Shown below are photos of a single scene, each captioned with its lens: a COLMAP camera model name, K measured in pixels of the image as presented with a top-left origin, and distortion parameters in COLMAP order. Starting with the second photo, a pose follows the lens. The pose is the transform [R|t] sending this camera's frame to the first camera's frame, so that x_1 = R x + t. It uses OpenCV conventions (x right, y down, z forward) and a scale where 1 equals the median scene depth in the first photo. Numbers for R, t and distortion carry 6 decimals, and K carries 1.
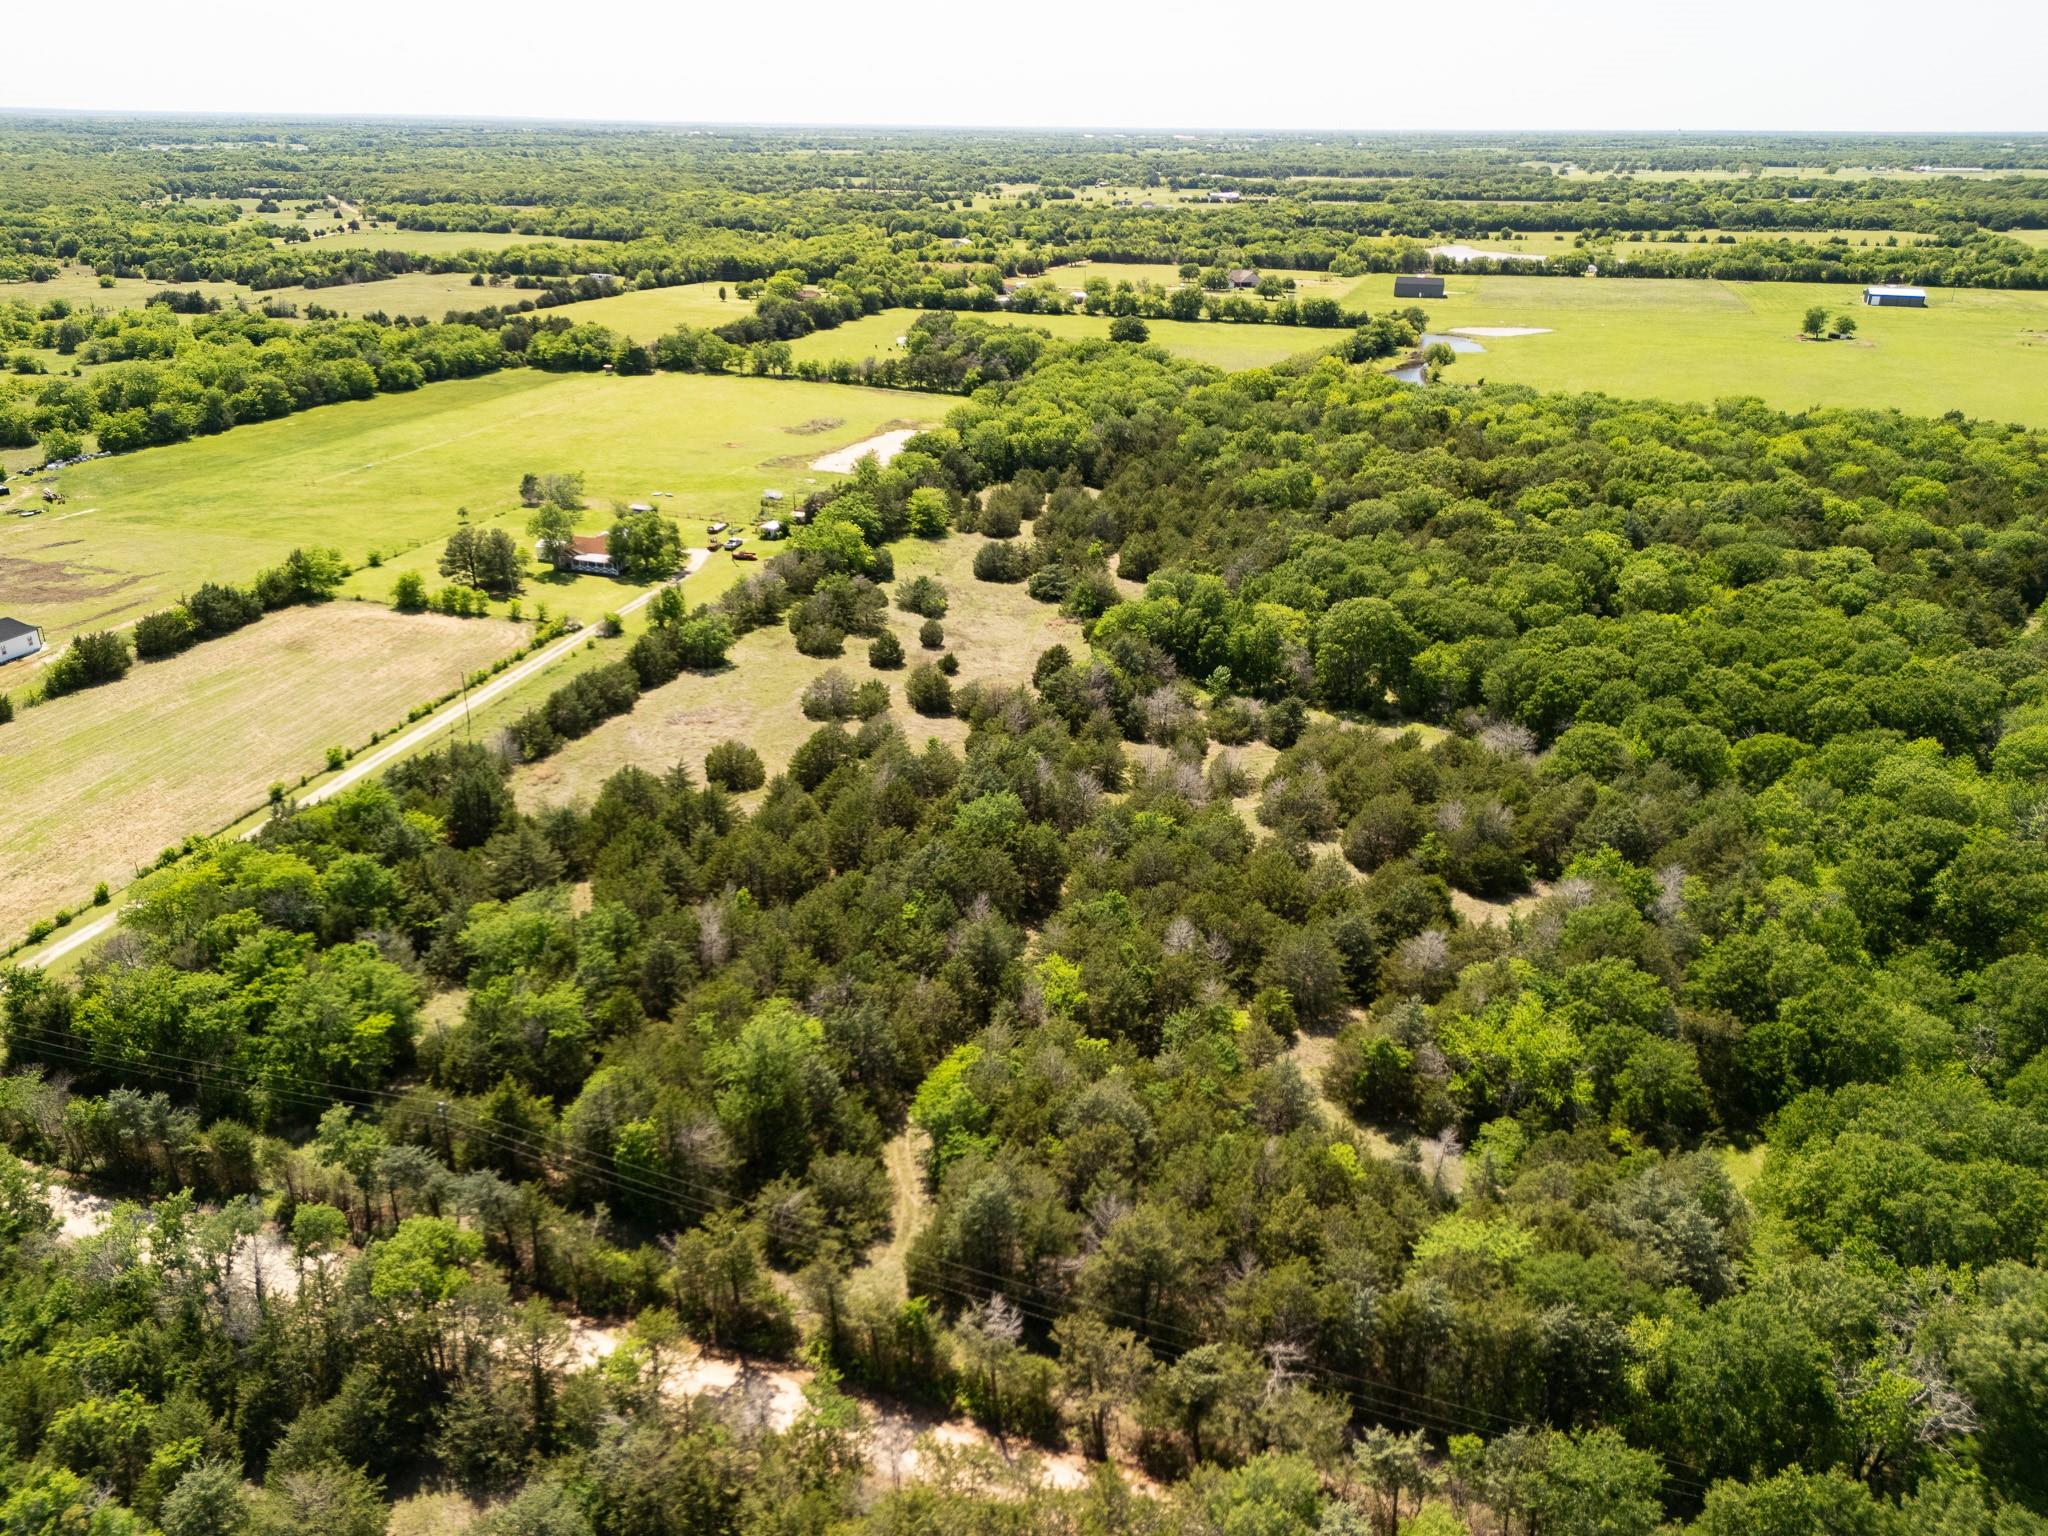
lens RADIAL K [[1500.8, 0, 1029.0], [0, 1500.8, 761.6], [0, 0, 1]] dist [0.077192, -0.073913]
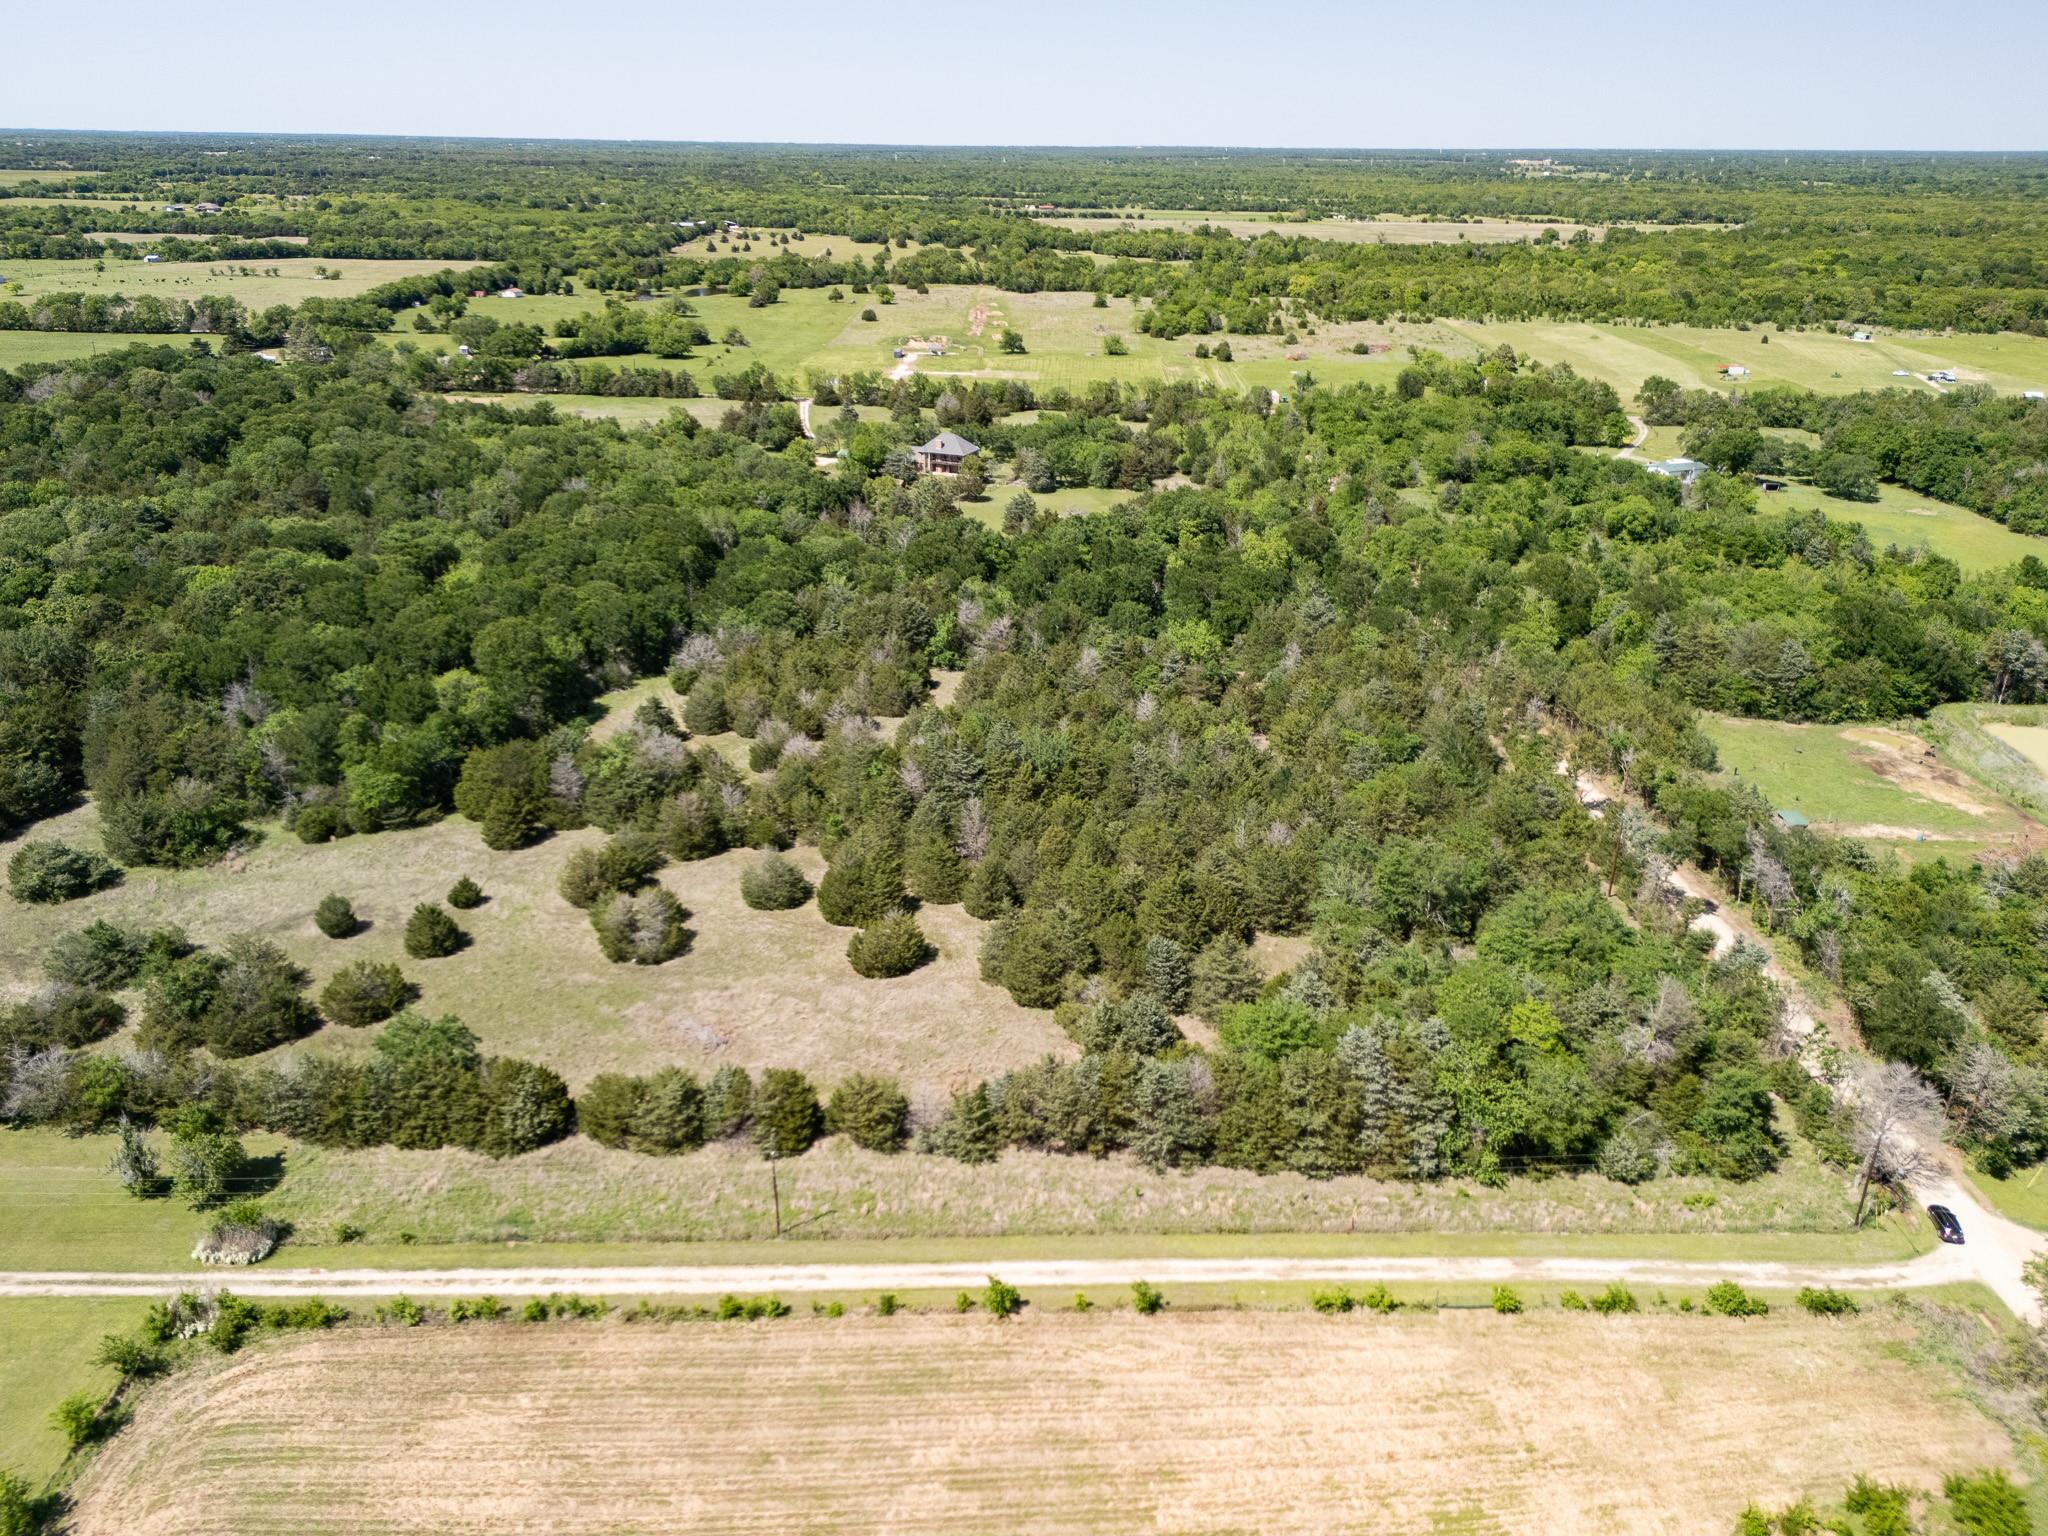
lens RADIAL K [[1500.8, 0, 1029.0], [0, 1500.8, 761.6], [0, 0, 1]] dist [0.077192, -0.073913]
pose [[-0.293363, -0.374706, 0.879508, -0.616550], [0.359569, 0.809185, 0.464682, -0.294933], [-0.885804, 0.452564, -0.102652, 0.672136]]
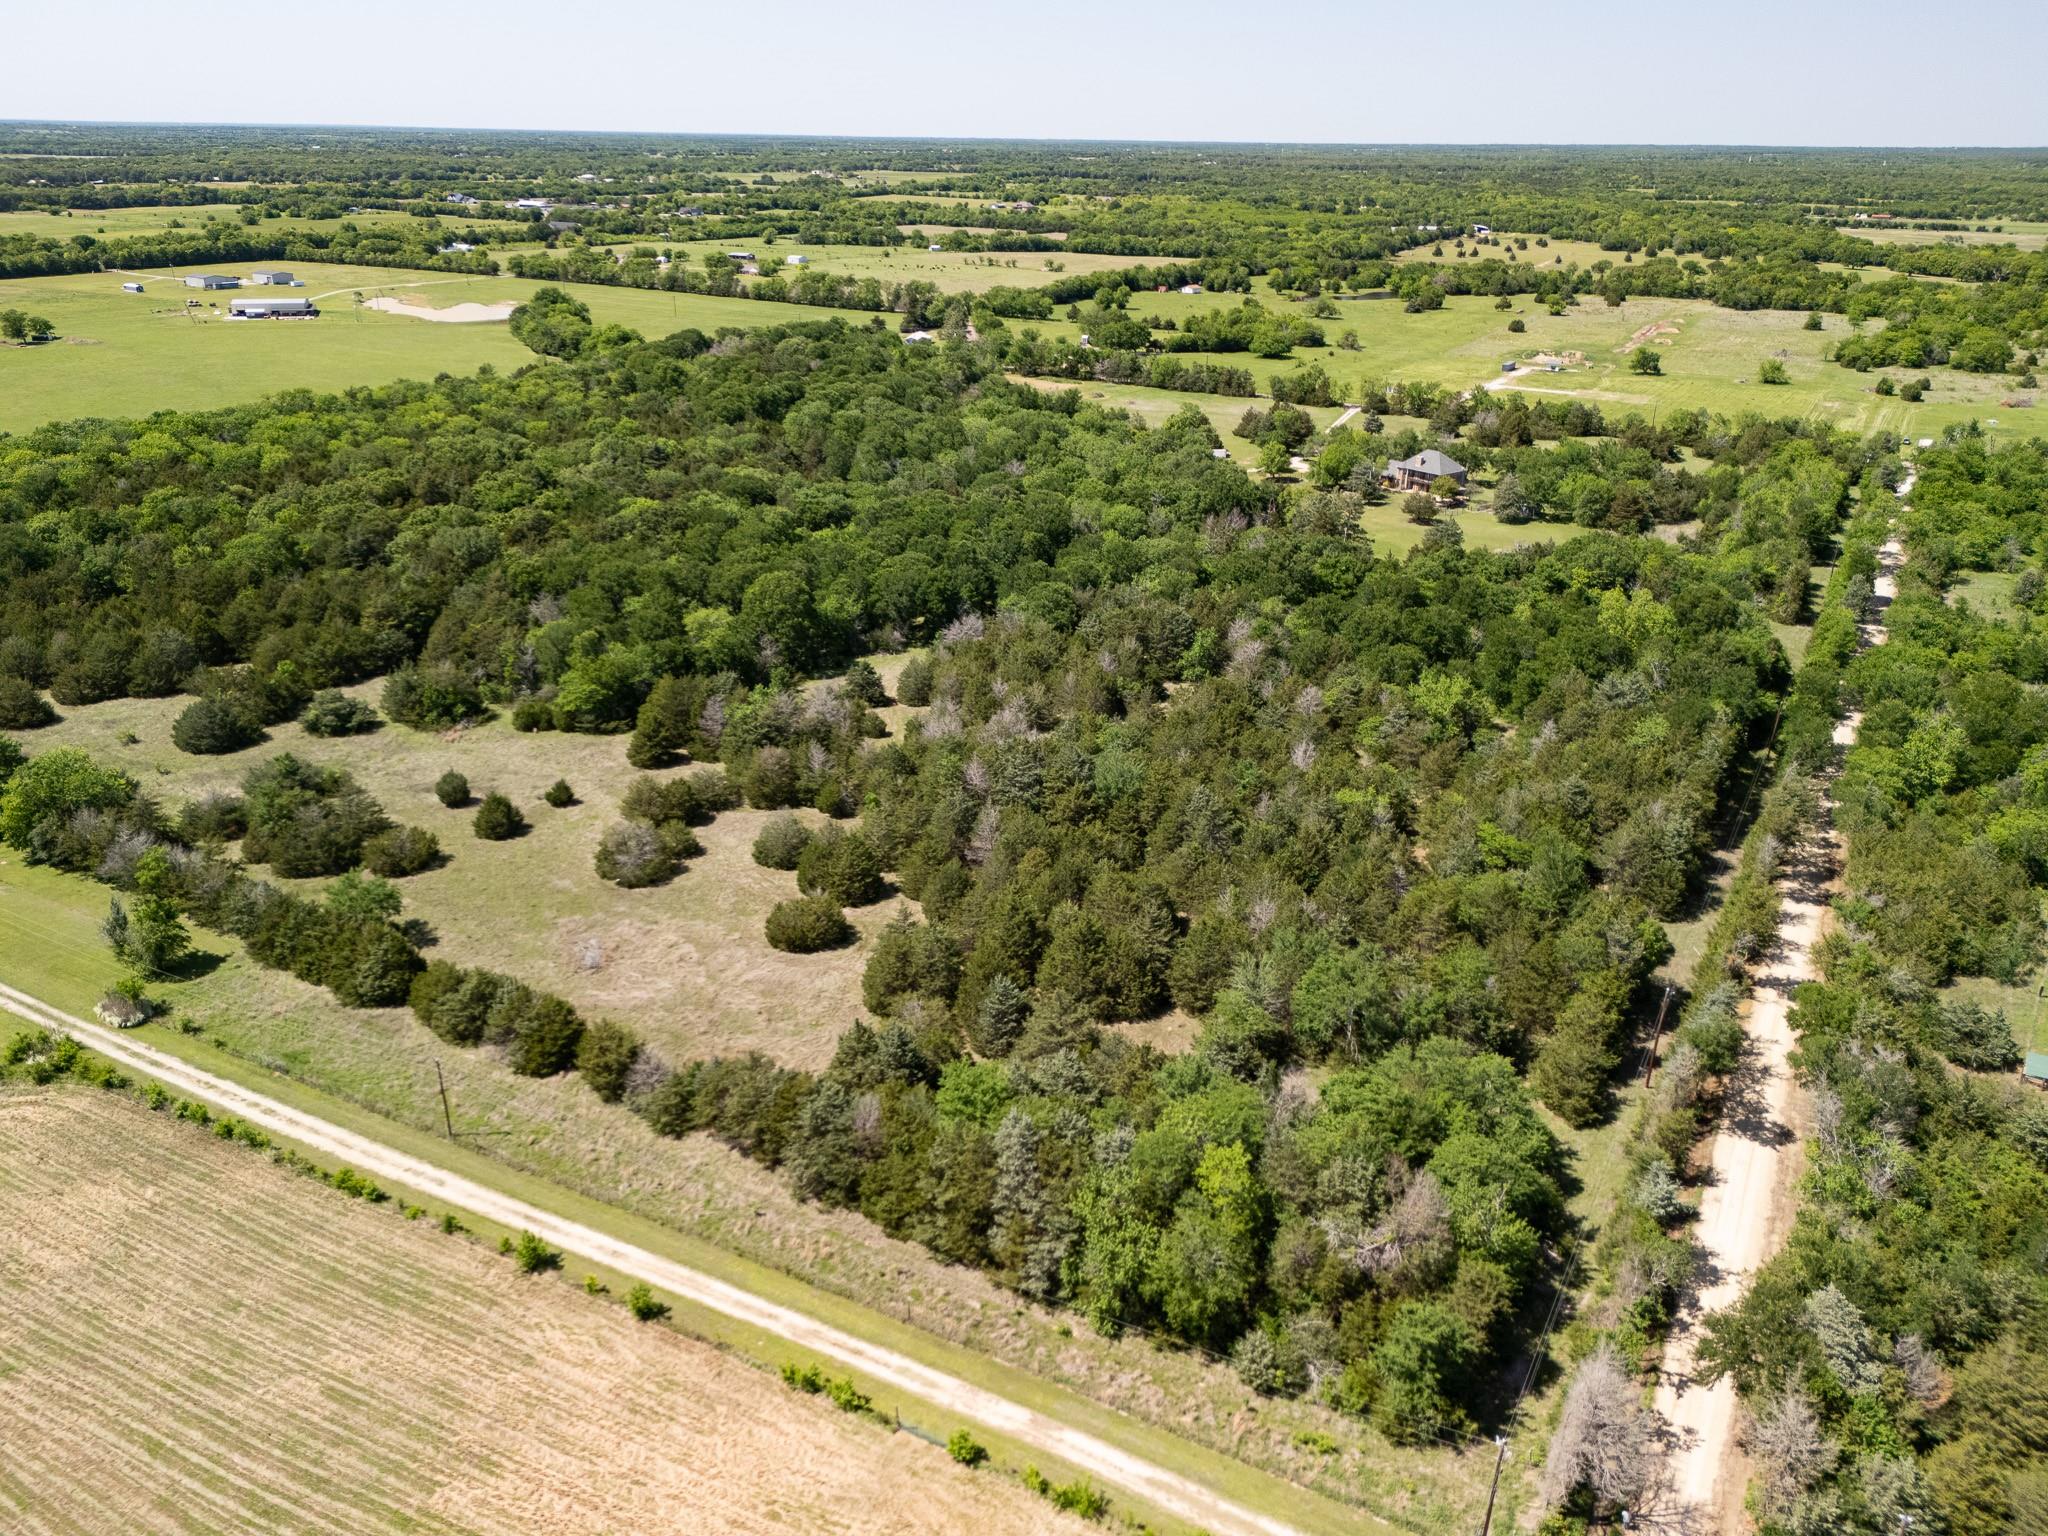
lens RADIAL K [[1497.5, 0, 1029.1], [0, 1497.5, 771.2], [0, 0, 1]] dist [0.072651, -0.069787]
pose [[0.212702, -0.386342, 0.897495, -0.604518], [0.370212, 0.881898, 0.291889, -0.183563], [-0.904268, 0.270178, 0.330610, 0.413351]]
